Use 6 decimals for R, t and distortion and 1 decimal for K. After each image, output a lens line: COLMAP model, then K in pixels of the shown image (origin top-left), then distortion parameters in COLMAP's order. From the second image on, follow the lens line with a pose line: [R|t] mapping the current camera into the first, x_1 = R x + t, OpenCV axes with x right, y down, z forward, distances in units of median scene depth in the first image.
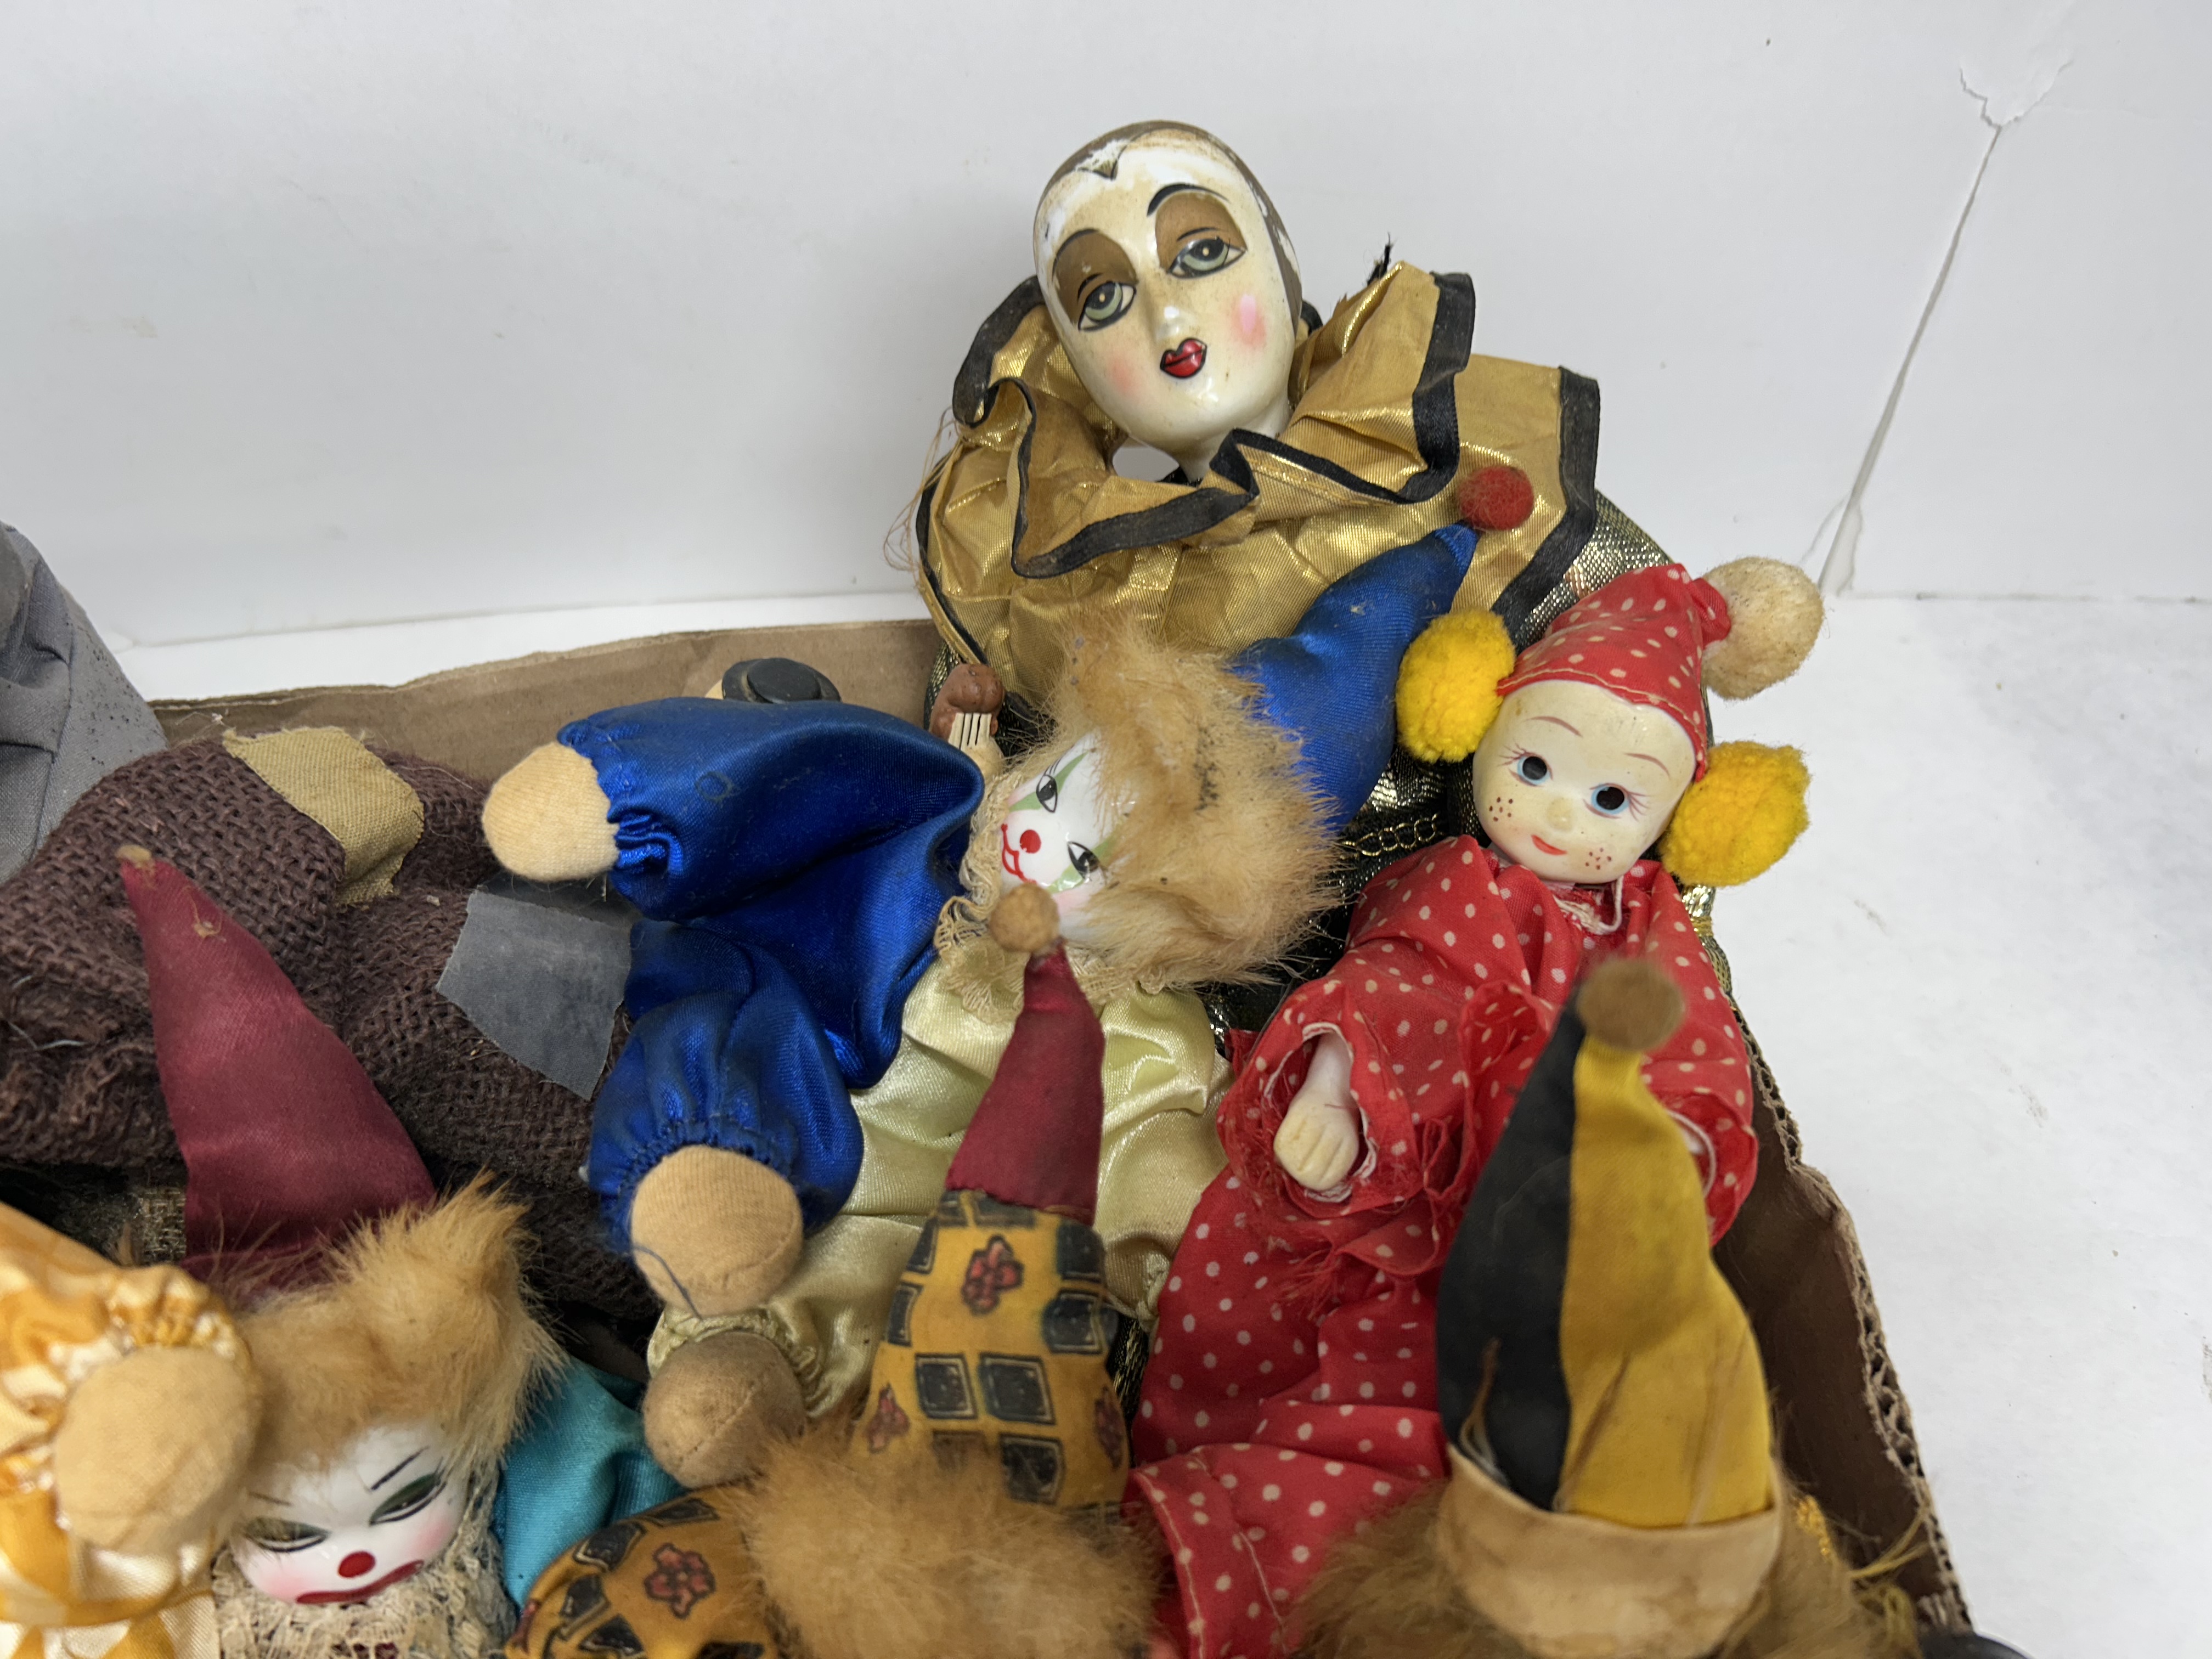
lens RADIAL K [[1678.2, 0, 1126.8], [0, 1678.2, 792.9], [0, 0, 1]] dist [0.010604, -0.038718]
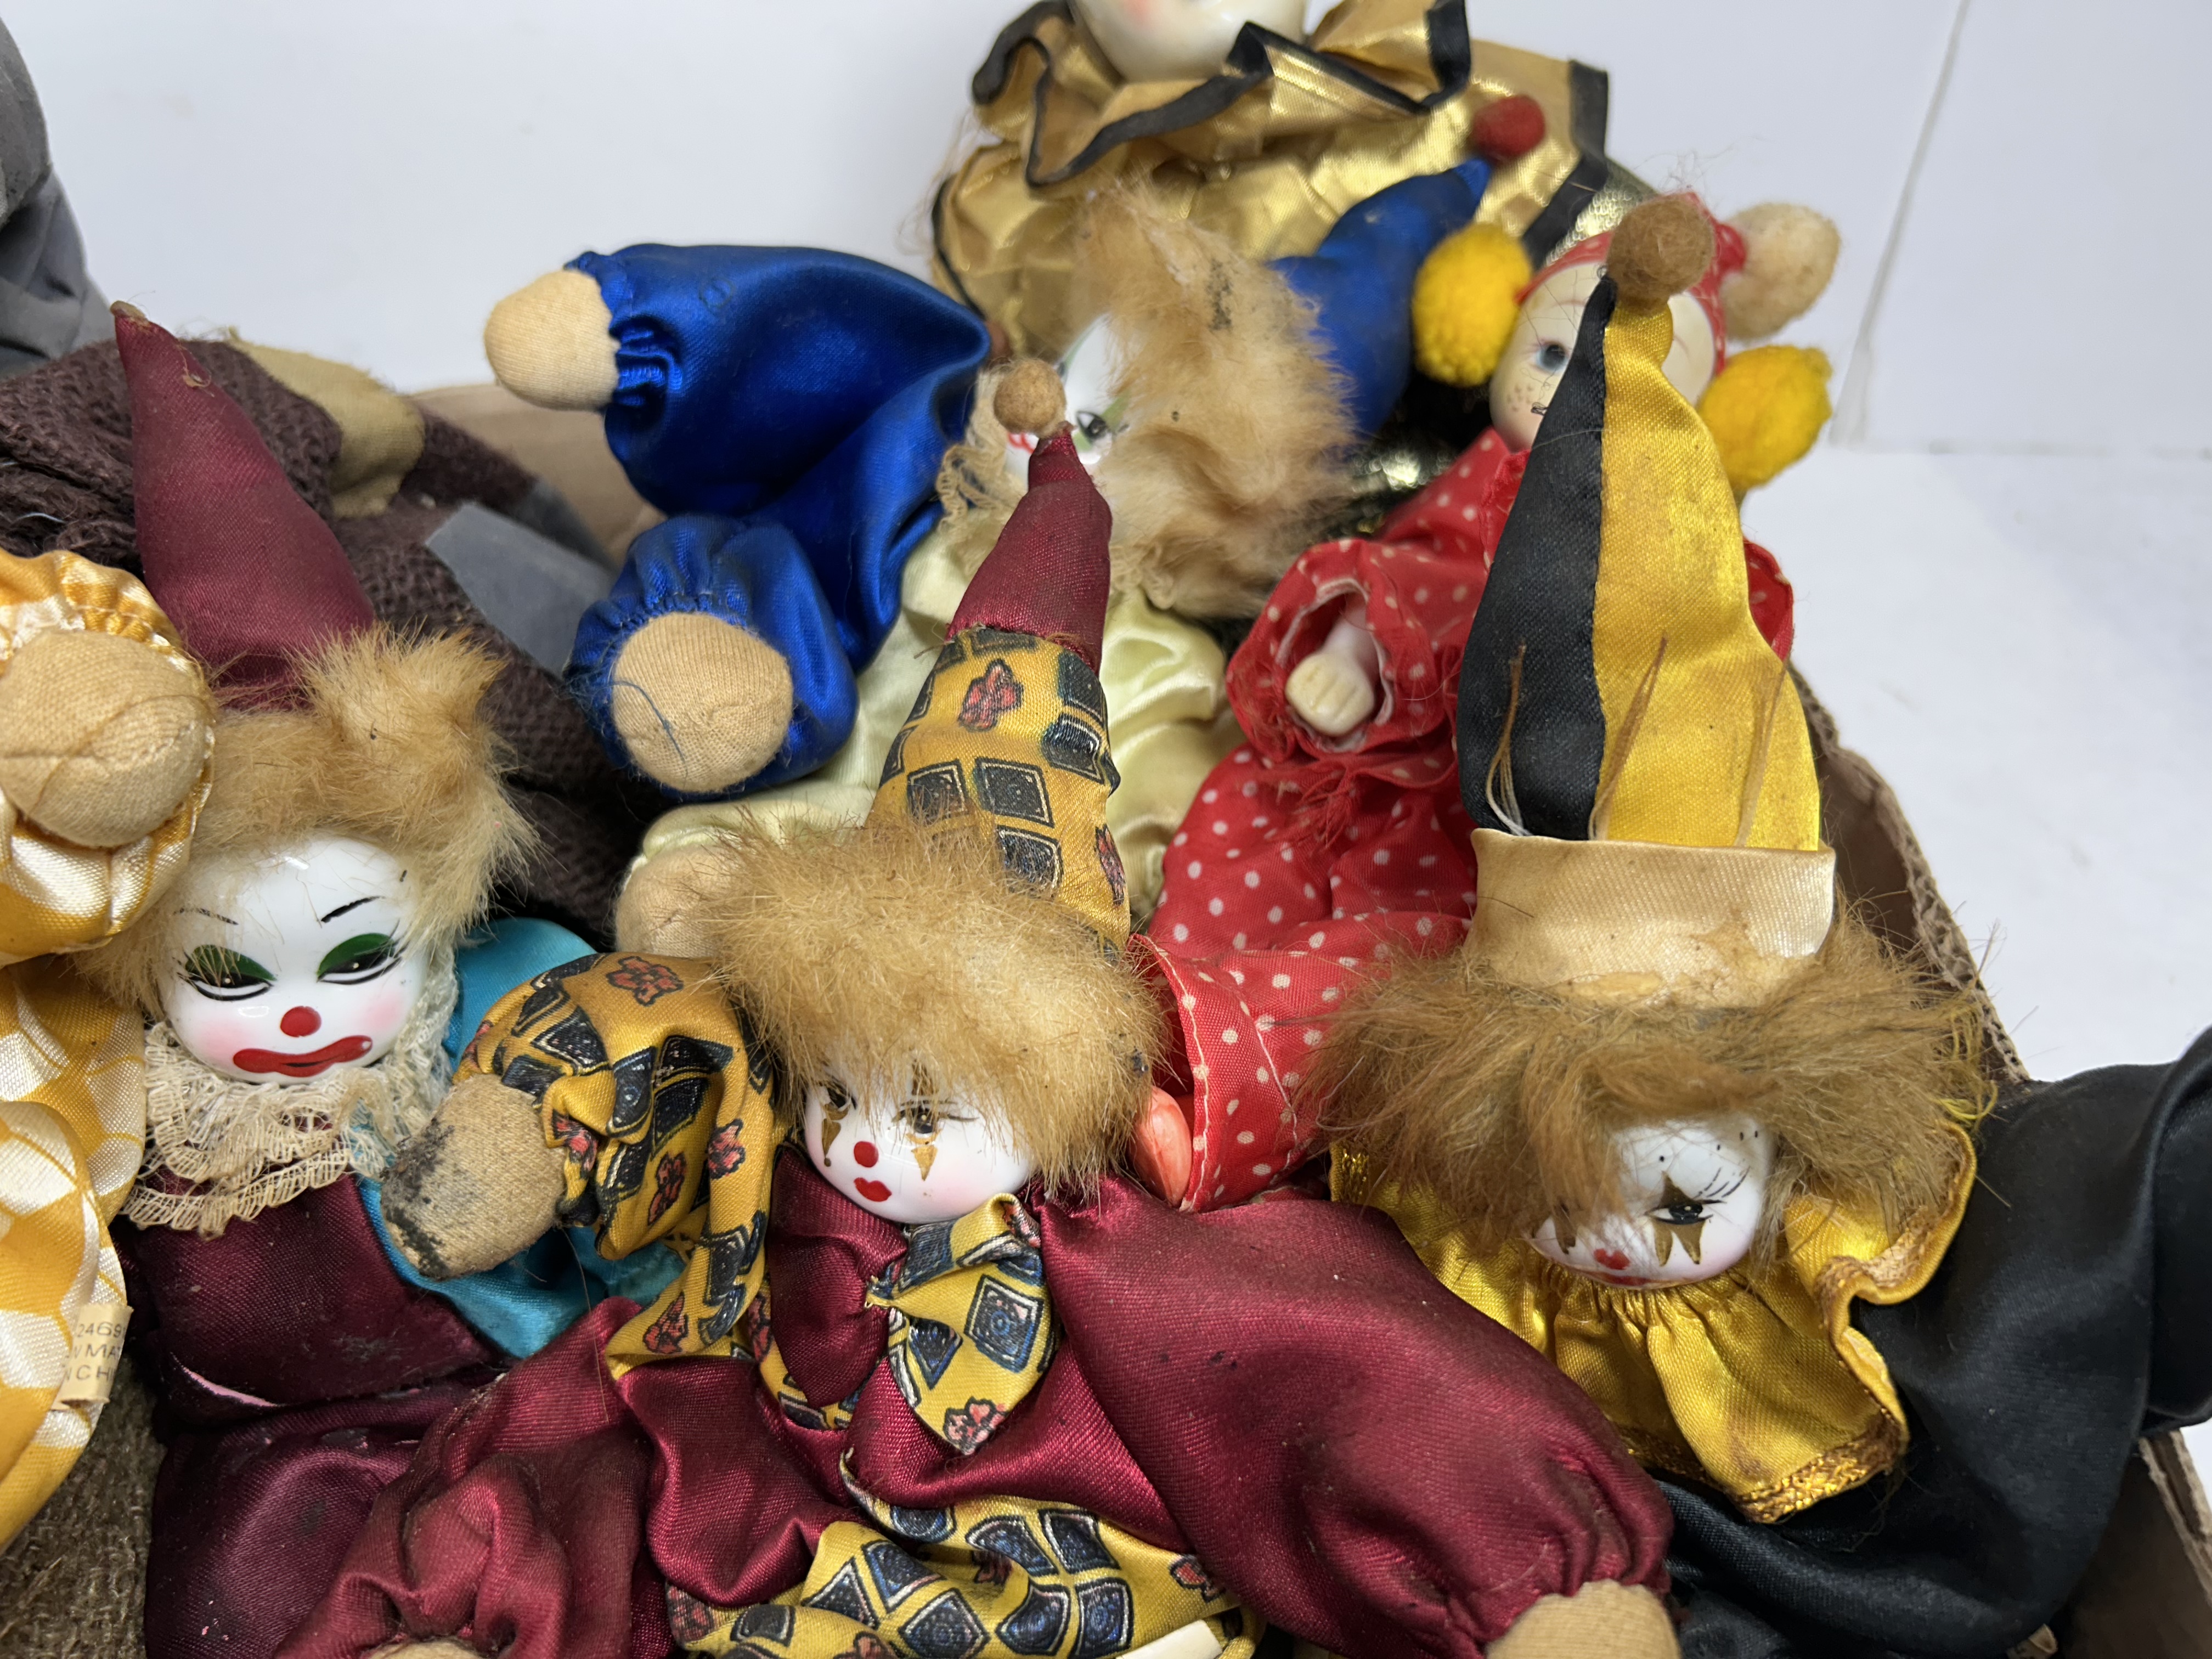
lens RADIAL K [[1678.2, 0, 1114.8], [0, 1678.2, 840.1], [0, 0, 1]] dist [0.010604, -0.038718]
pose [[0.999831, 0.015540, -0.009854, 0.001021], [-0.016536, 0.993711, -0.110750, 0.393040], [0.008071, 0.110895, 0.993799, 0.054856]]
